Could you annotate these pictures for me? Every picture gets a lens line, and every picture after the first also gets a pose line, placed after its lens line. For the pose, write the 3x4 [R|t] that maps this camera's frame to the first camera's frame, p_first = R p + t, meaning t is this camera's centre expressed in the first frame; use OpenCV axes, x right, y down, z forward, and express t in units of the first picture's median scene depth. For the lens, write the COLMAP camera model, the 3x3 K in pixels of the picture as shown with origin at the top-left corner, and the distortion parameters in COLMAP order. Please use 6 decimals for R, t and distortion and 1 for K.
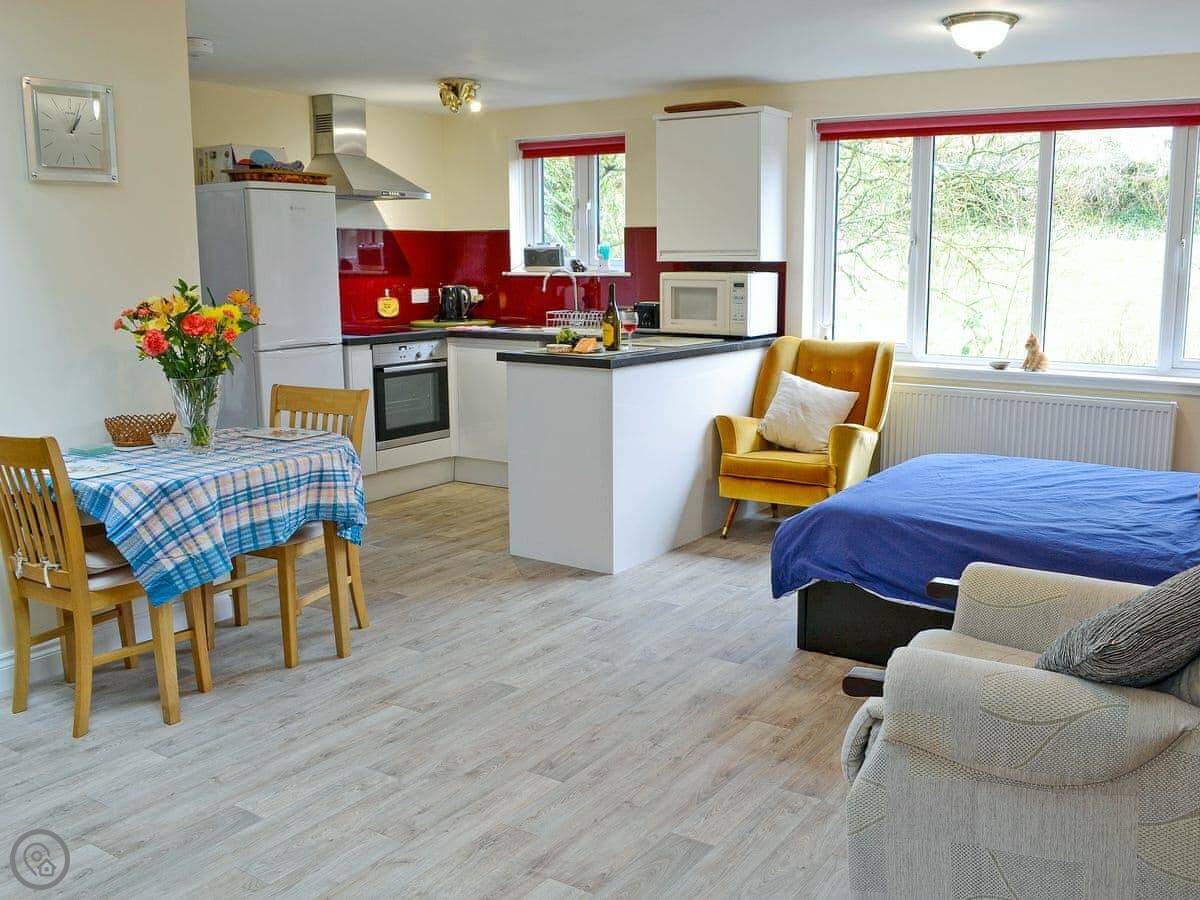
lens RADIAL K [[1077.2, 0, 662.7], [0, 1077.2, 445.3], [0, 0, 1]] dist [-0.081302, 0.002562]
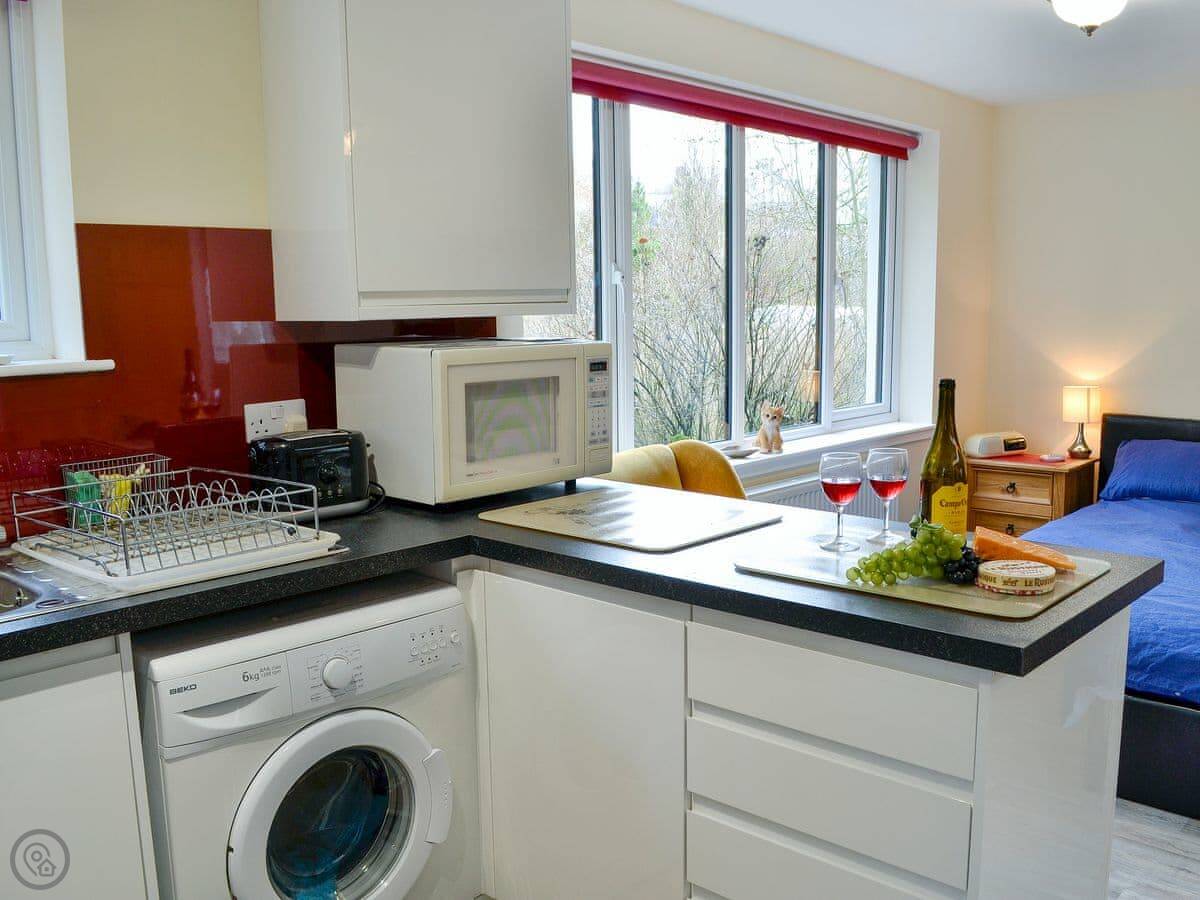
lens RADIAL K [[1078.5, 0, 604.4], [0, 1078.5, 450.2], [0, 0, 1]] dist [-0.074761, 0.002697]
pose [[0.182370, -0.138808, 0.973383, -0.355400], [0.176686, 0.978496, 0.106433, -0.151416], [-0.967224, 0.152573, 0.202974, 0.846984]]
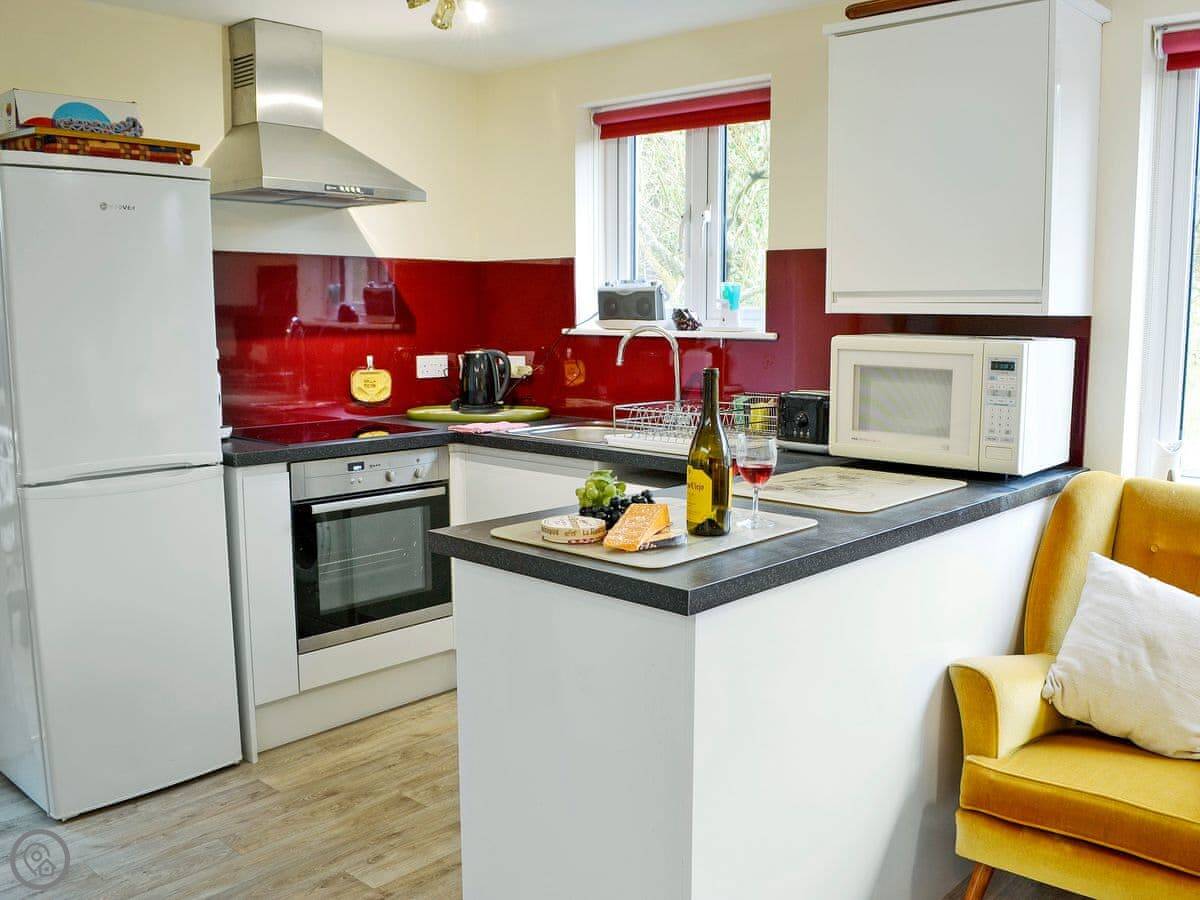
lens RADIAL K [[1077.2, 0, 669.7], [0, 1077.2, 463.4], [0, 0, 1]] dist [-0.081302, 0.002562]
pose [[0.989228, 0.025349, -0.144170, -0.003289], [-0.029553, 0.999196, -0.027091, -0.083996], [0.143368, 0.031060, 0.989182, 0.488928]]
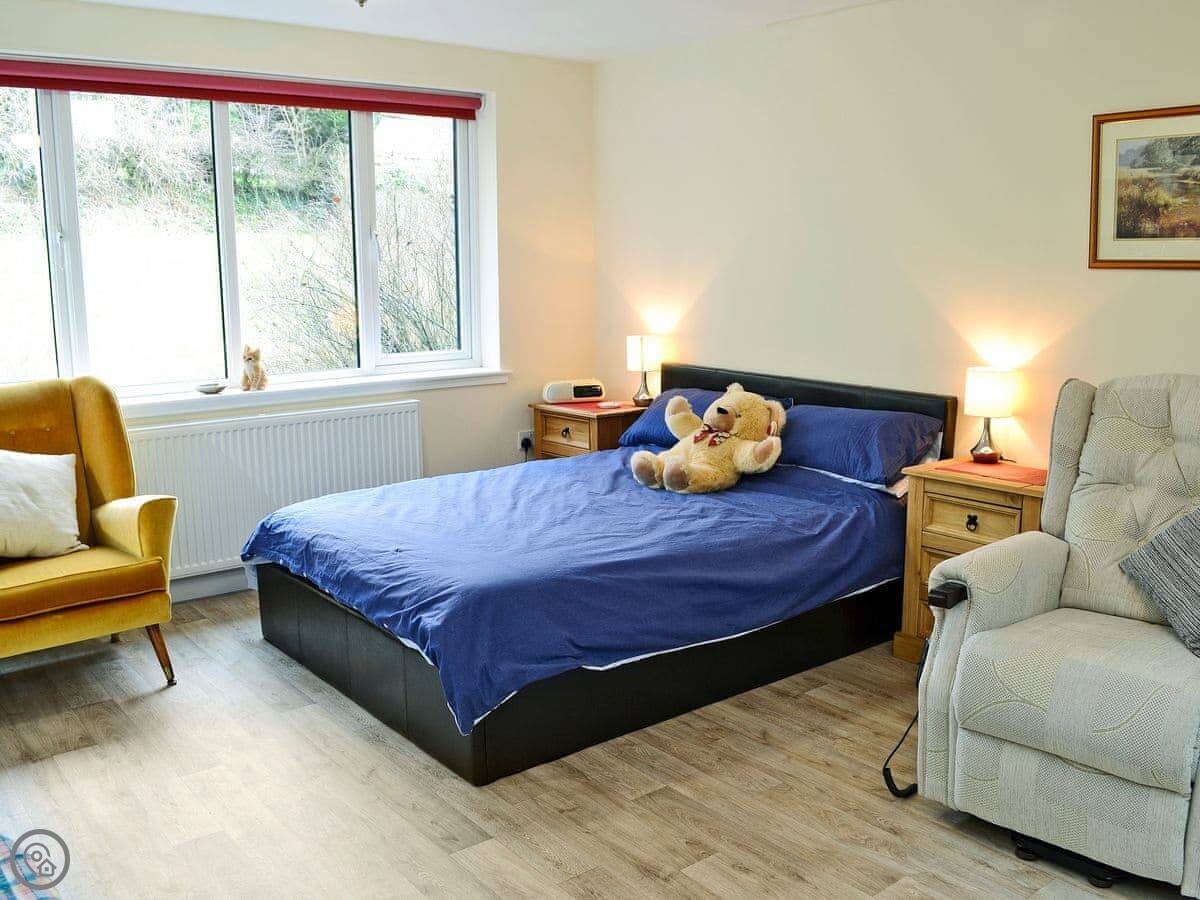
lens RADIAL K [[1077.2, 0, 602.1], [0, 1077.2, 459.6], [0, 0, 1]] dist [-0.081302, 0.002562]
pose [[0.327032, -0.179184, 0.927870, -0.309844], [0.165615, 0.977531, 0.130403, -0.071342], [-0.930388, 0.111023, 0.349360, 0.407444]]
